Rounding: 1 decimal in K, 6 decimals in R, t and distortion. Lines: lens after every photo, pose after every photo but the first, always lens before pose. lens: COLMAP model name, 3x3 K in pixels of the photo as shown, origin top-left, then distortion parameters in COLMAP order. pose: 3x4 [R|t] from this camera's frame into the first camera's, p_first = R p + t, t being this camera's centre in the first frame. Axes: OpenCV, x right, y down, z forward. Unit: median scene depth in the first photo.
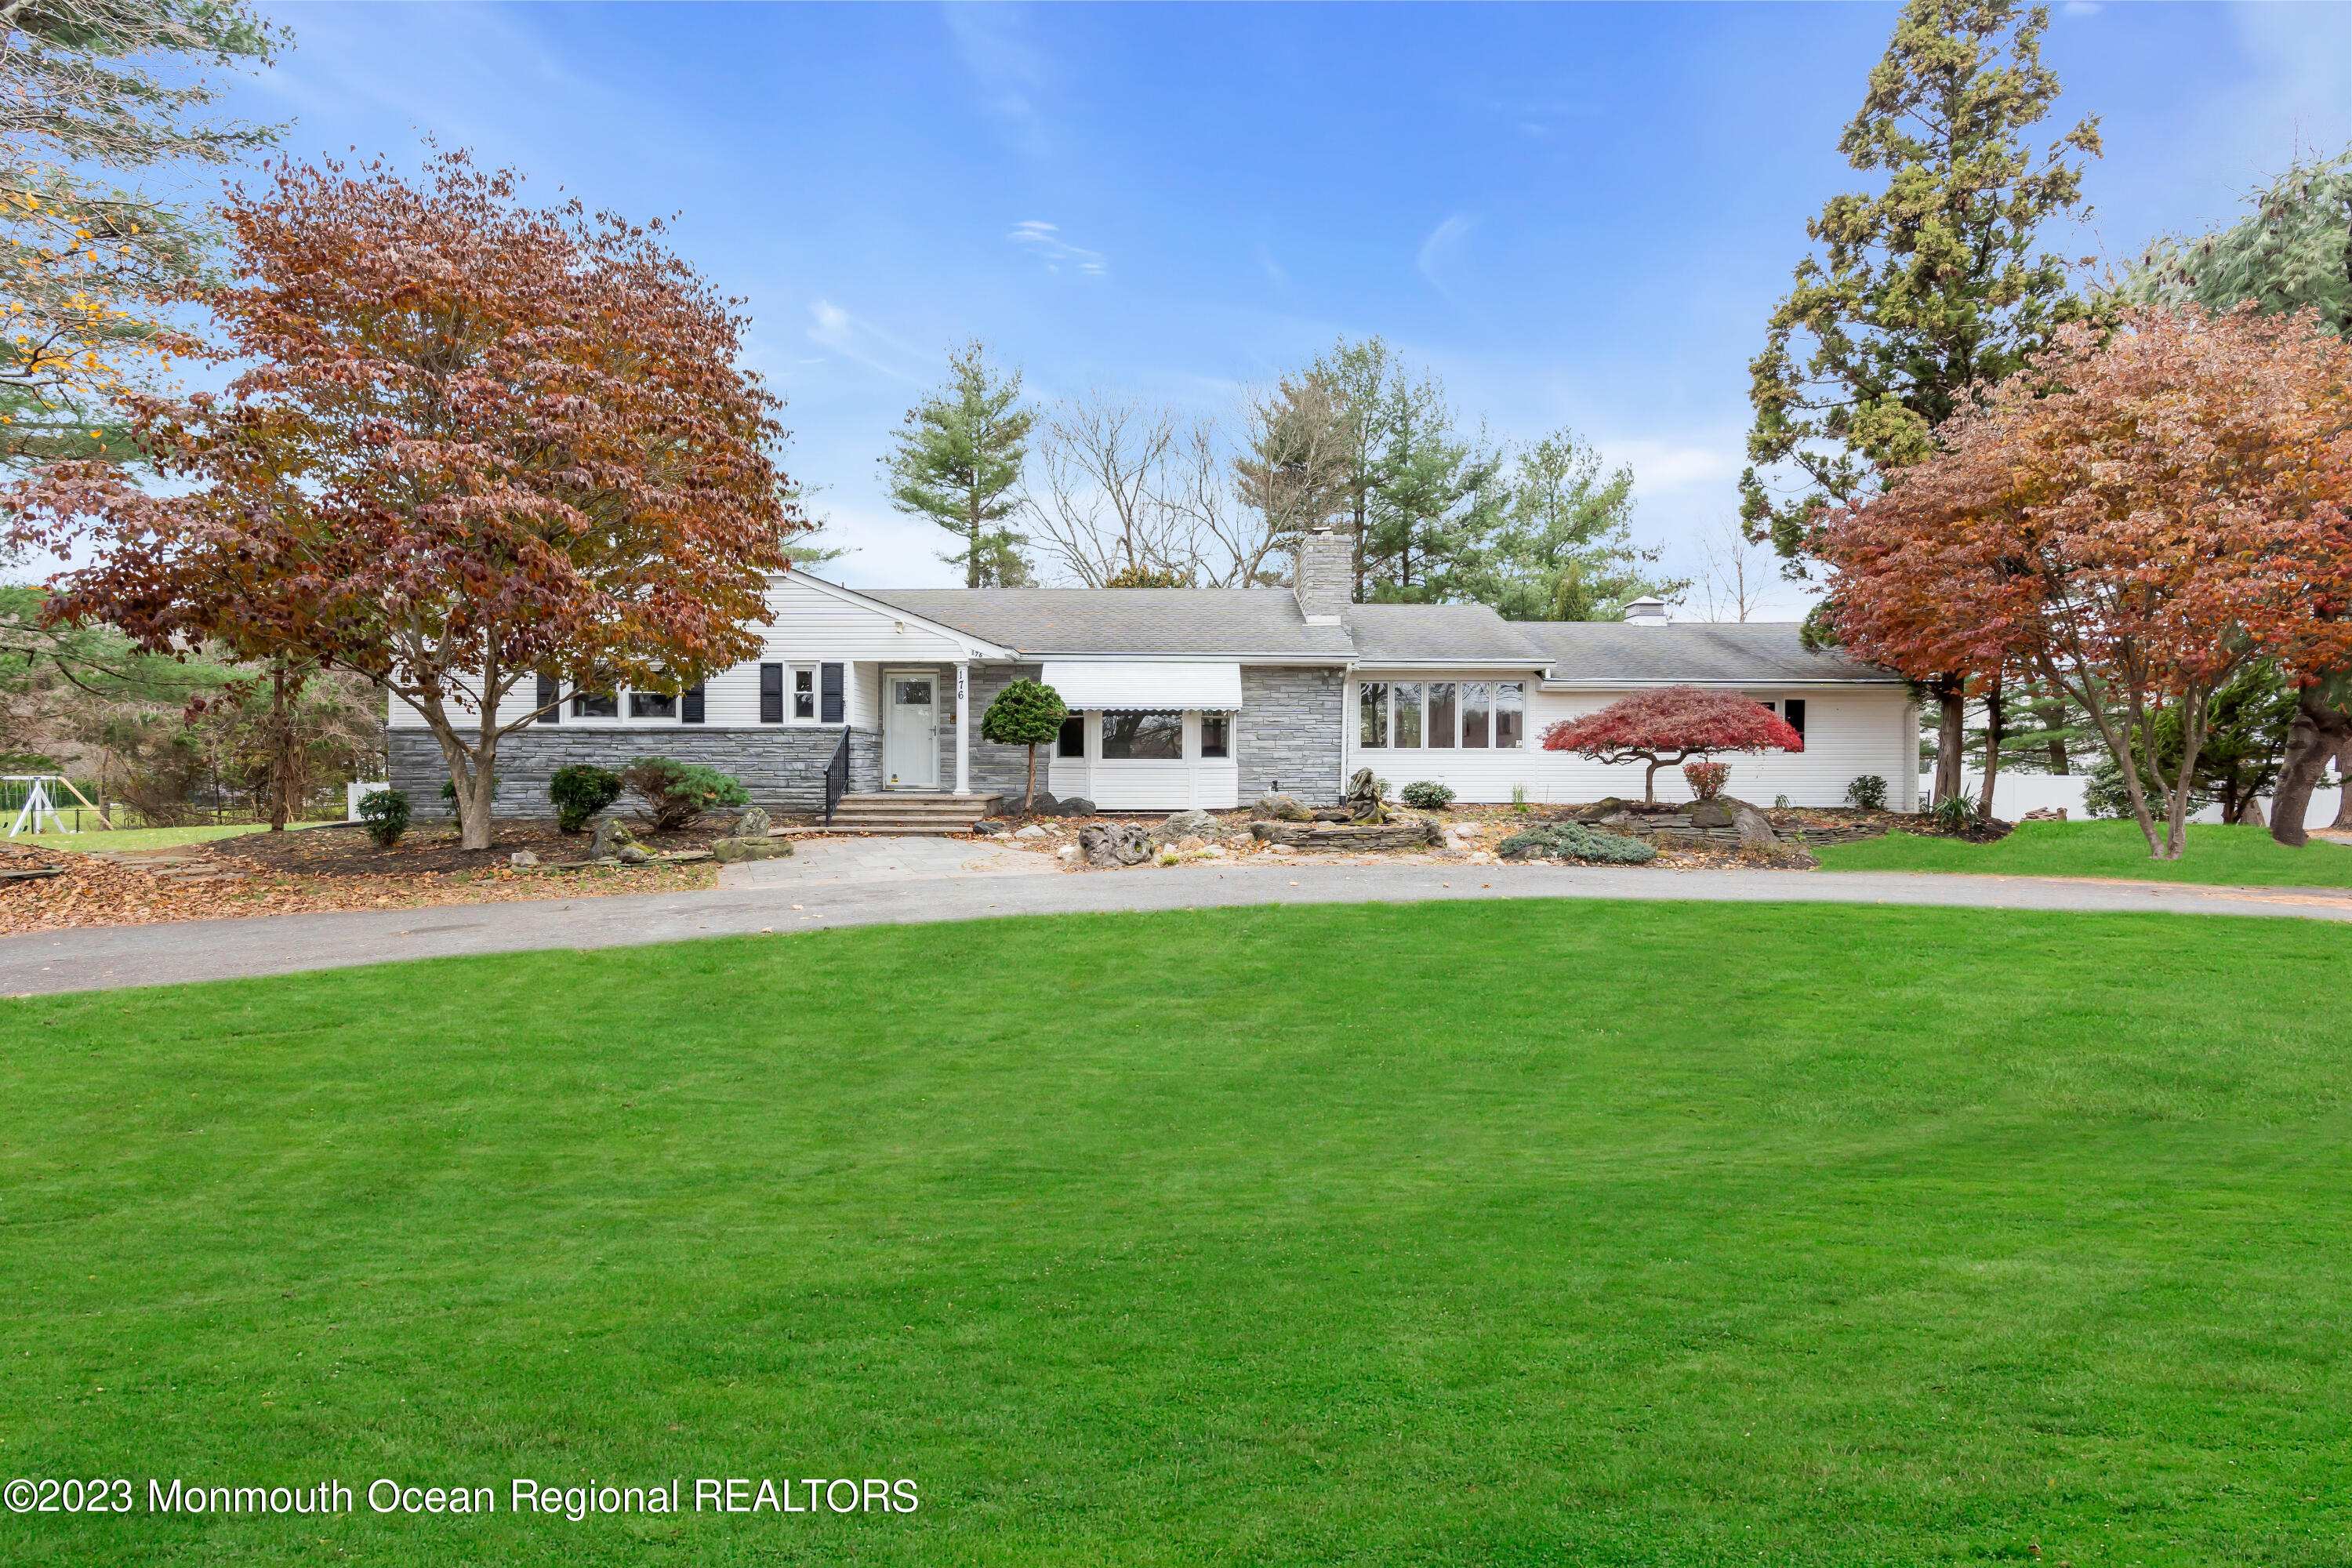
lens RADIAL K [[1038.3, 0, 1166.8], [0, 1038.3, 786.5], [0, 0, 1]] dist [-0.002435, -0.000245]
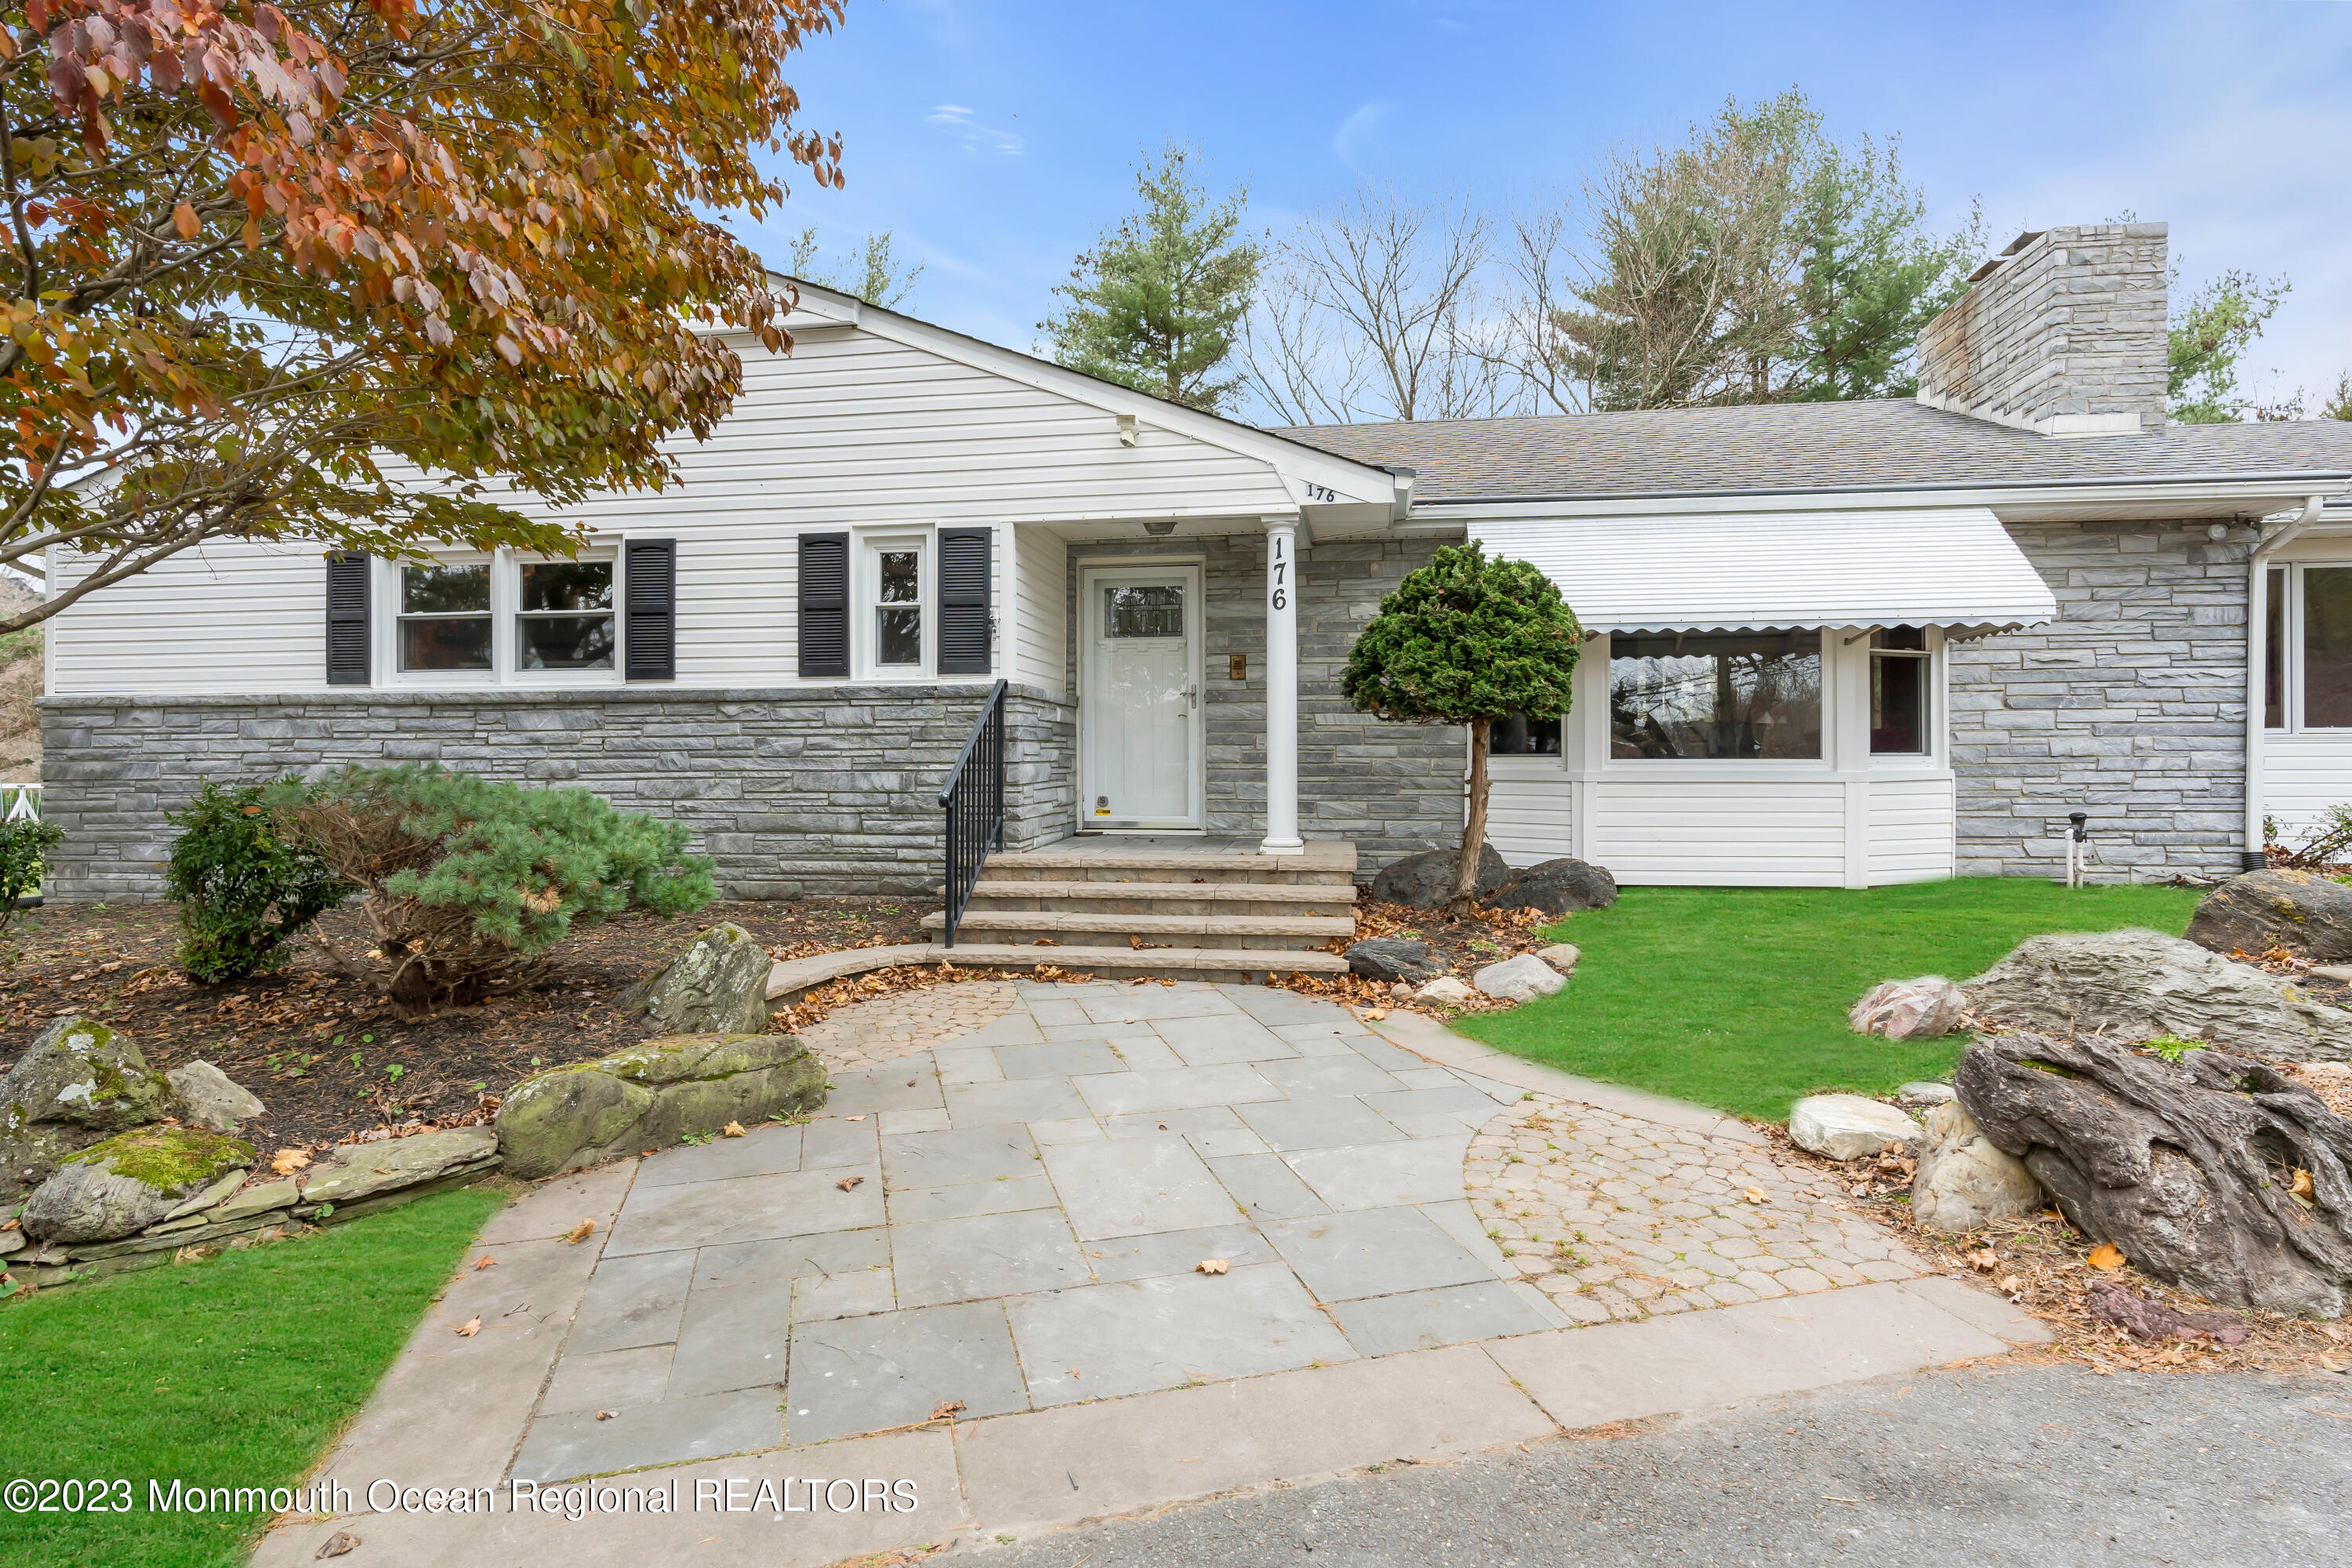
lens RADIAL K [[1064.4, 0, 1165.2], [0, 1064.4, 771.7], [0, 0, 1]] dist [-0.000488, 0.004126]
pose [[0.990365, -0.003104, -0.138443, -0.185198], [0.001960, 0.999963, -0.008403, -0.019507], [0.138464, 0.008051, 0.990335, 0.594156]]
